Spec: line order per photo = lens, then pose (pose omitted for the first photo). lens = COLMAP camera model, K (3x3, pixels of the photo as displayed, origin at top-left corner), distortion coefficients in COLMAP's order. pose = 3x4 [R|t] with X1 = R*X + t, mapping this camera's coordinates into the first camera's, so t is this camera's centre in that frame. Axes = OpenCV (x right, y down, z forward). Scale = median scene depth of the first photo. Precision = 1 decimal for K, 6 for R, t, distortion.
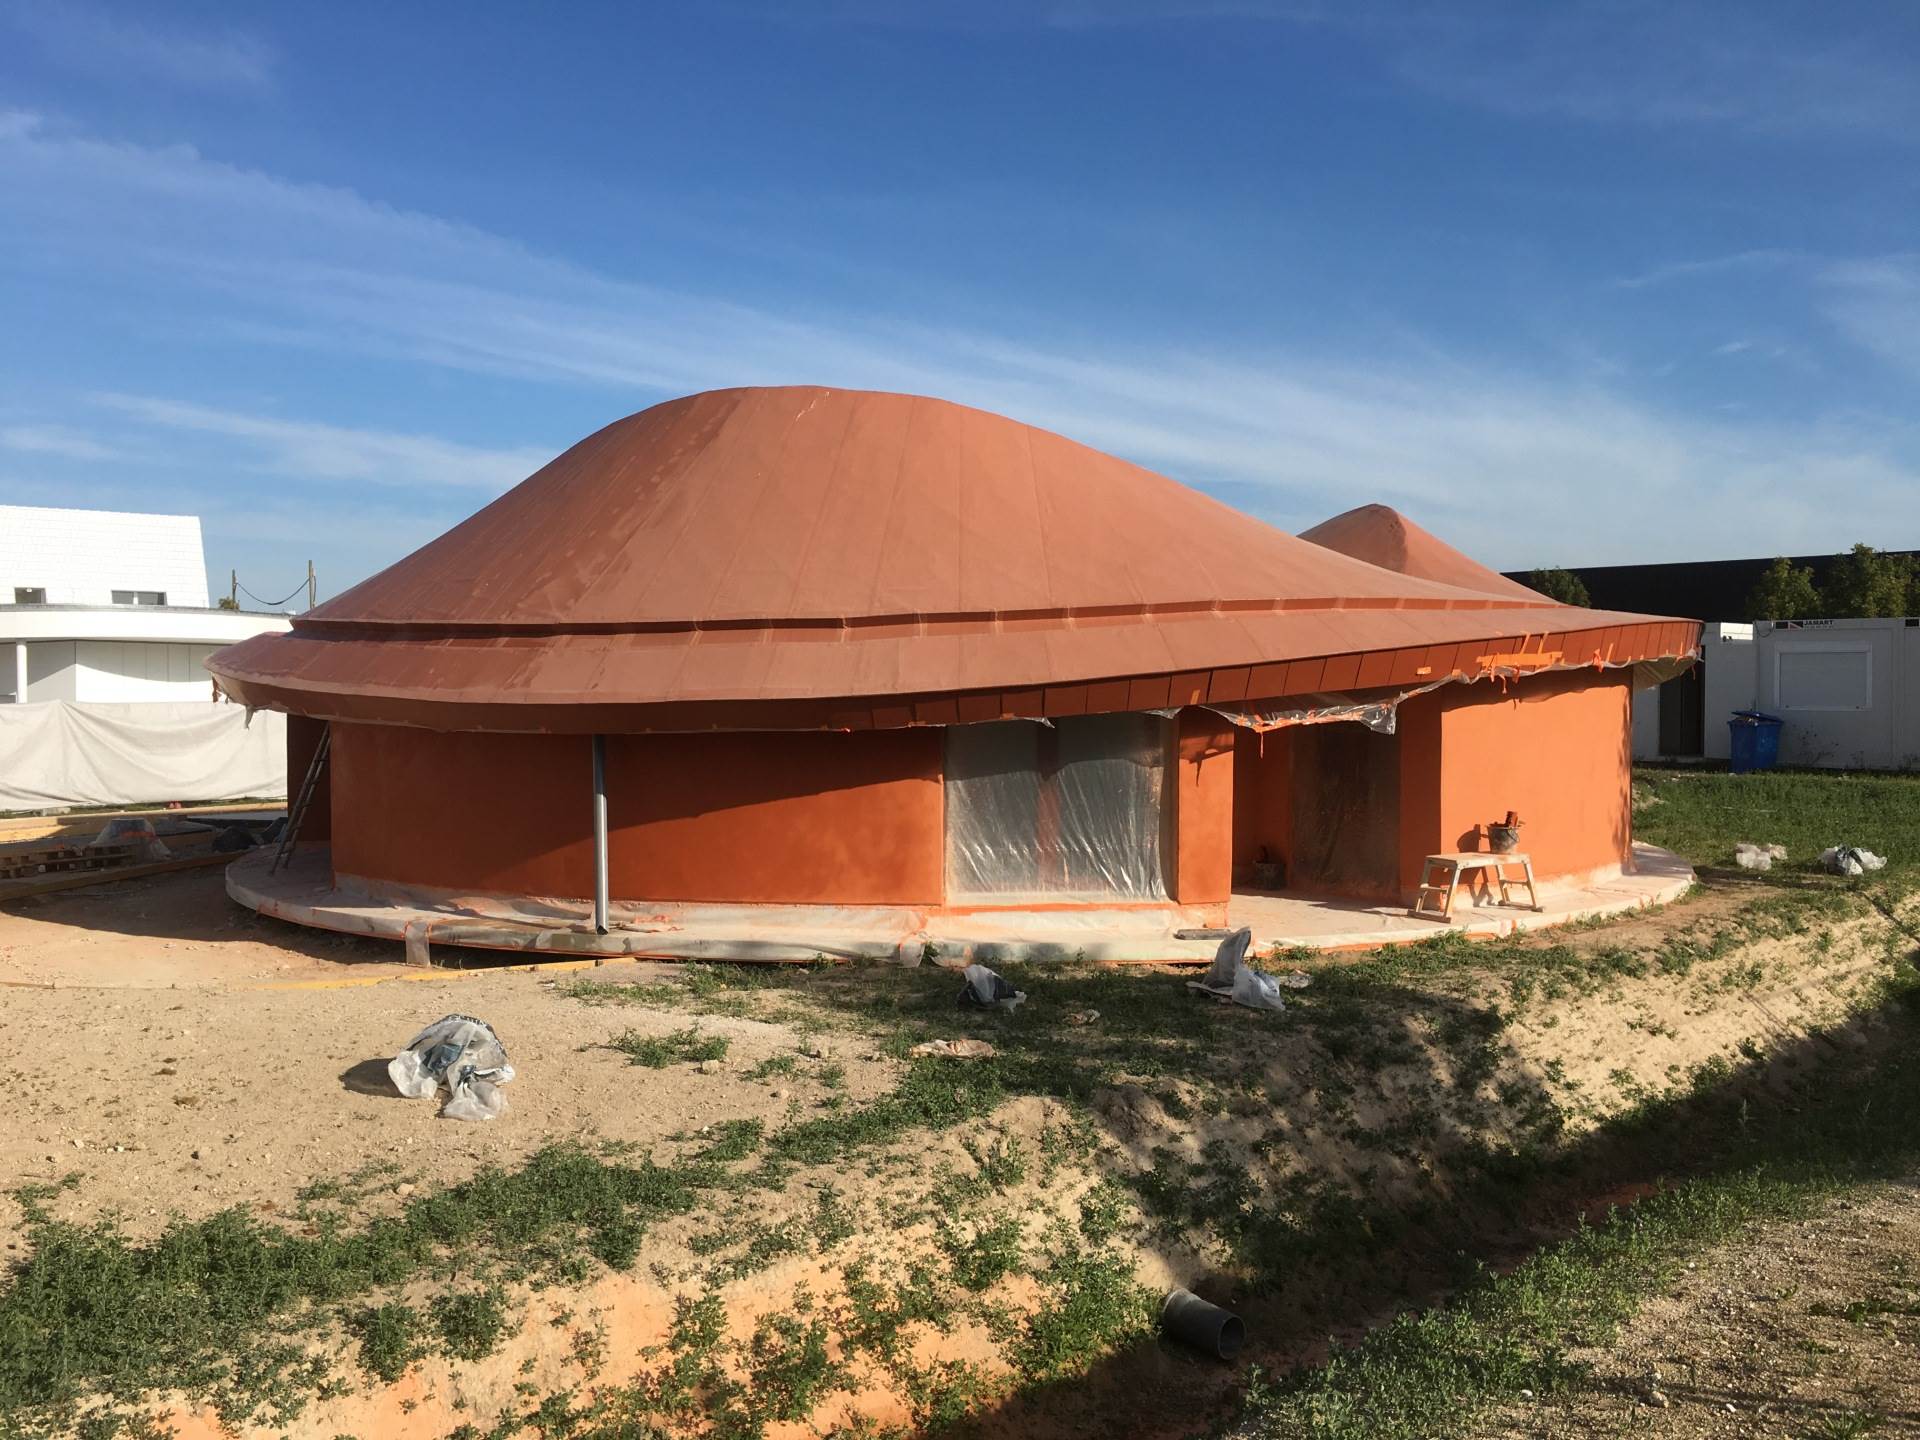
lens RADIAL K [[1629.5, 0, 960.0], [0, 1629.5, 720.0], [0, 0, 1]] dist [0.126405, -0.188315]
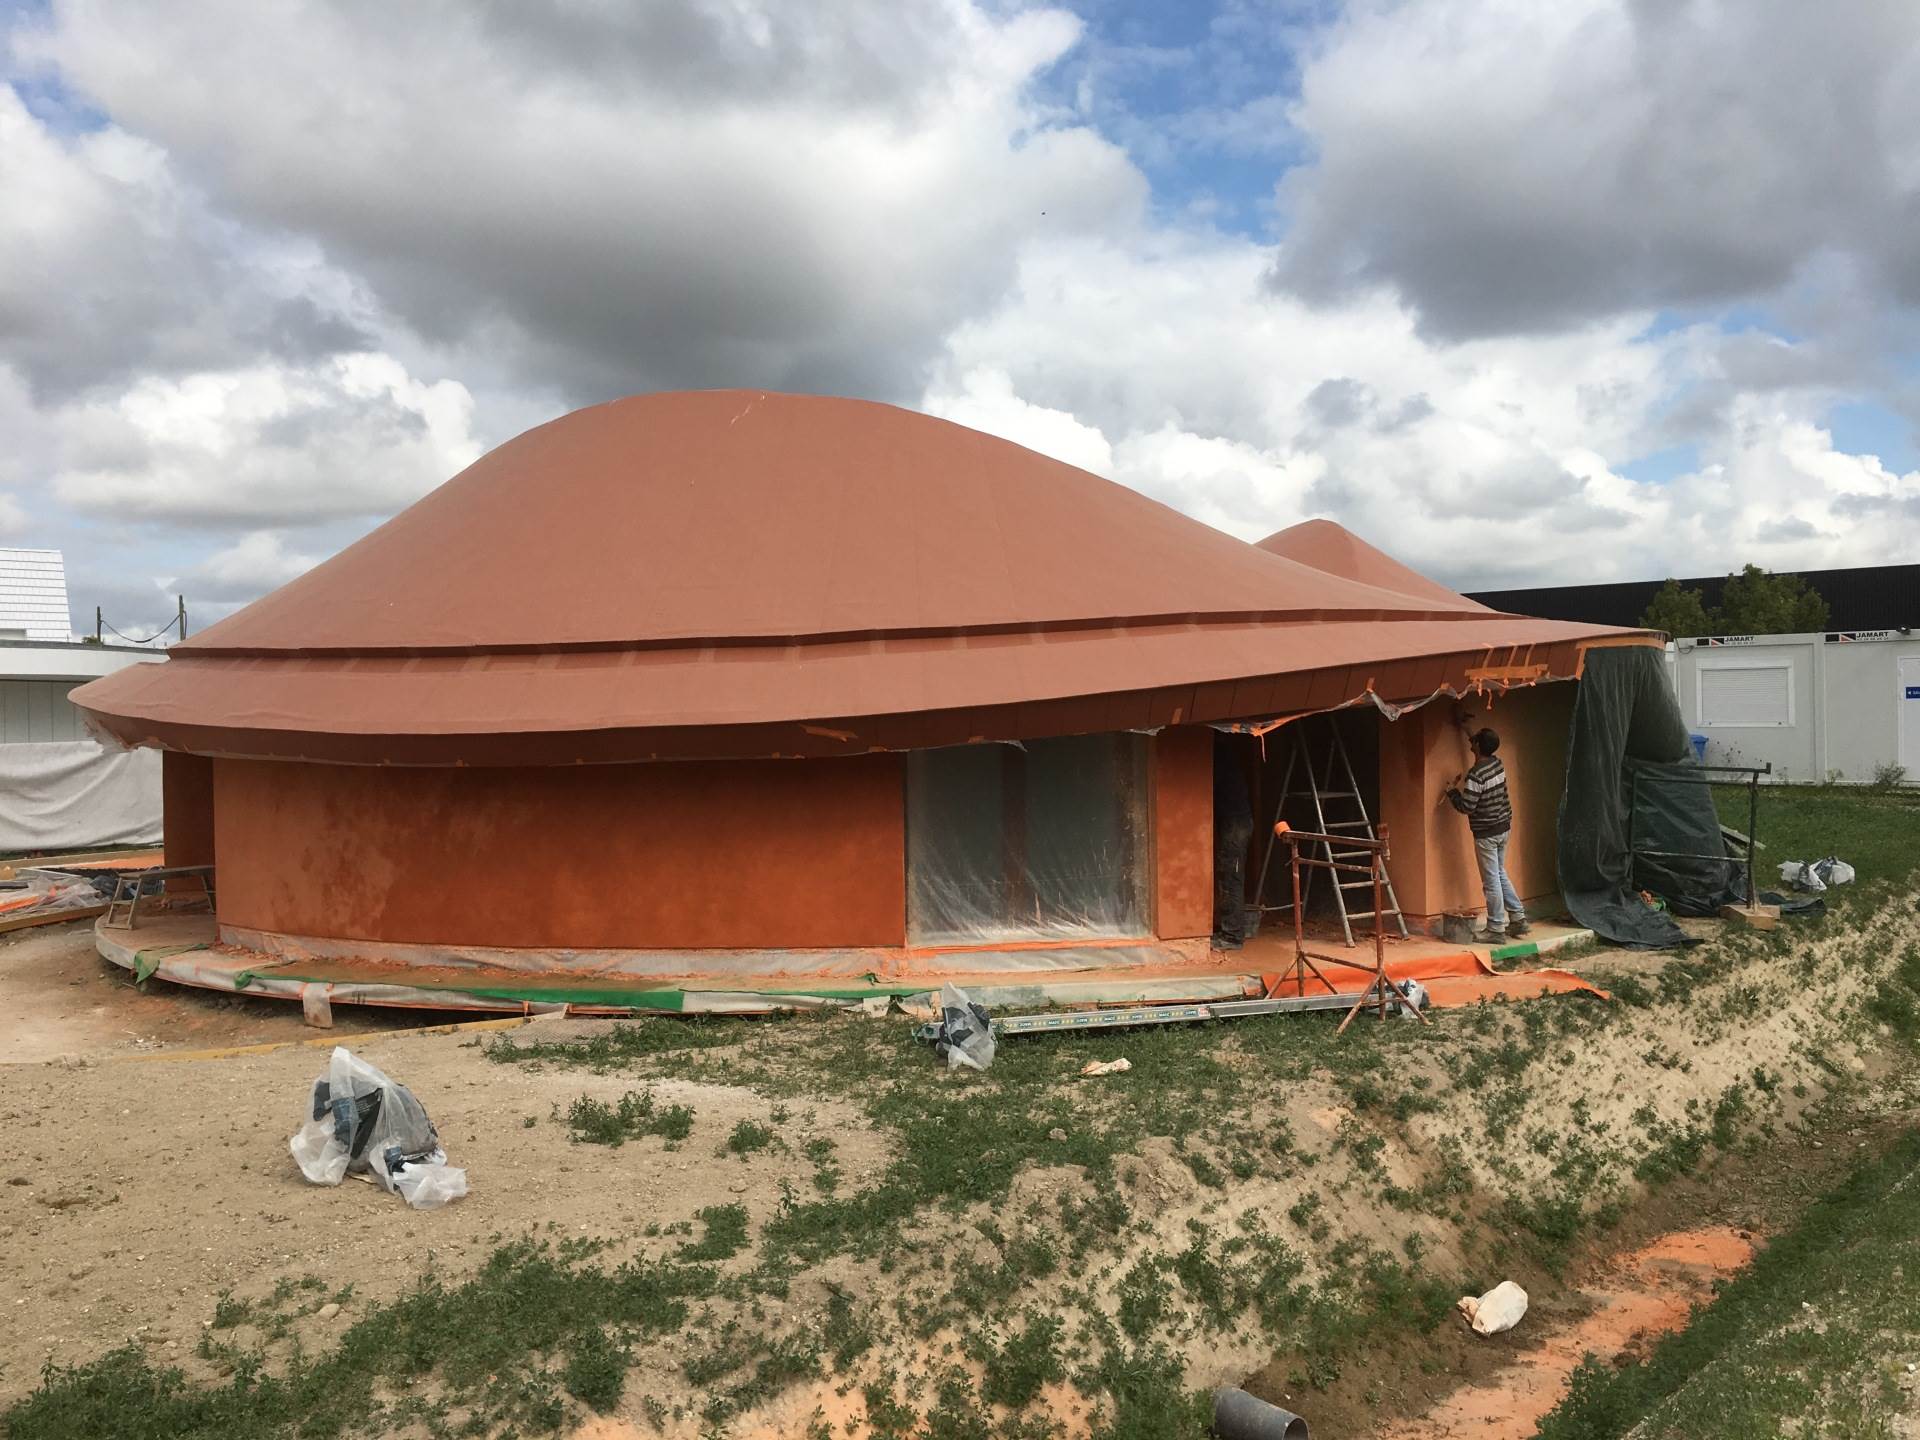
lens RADIAL K [[1629.5, 0, 960.0], [0, 1629.5, 720.0], [0, 0, 1]] dist [0.126405, -0.188315]
pose [[0.997770, -0.014044, 0.065254, -0.048891], [0.015292, 0.999709, -0.018672, 0.004484], [-0.064973, 0.019628, 0.997694, 0.099117]]
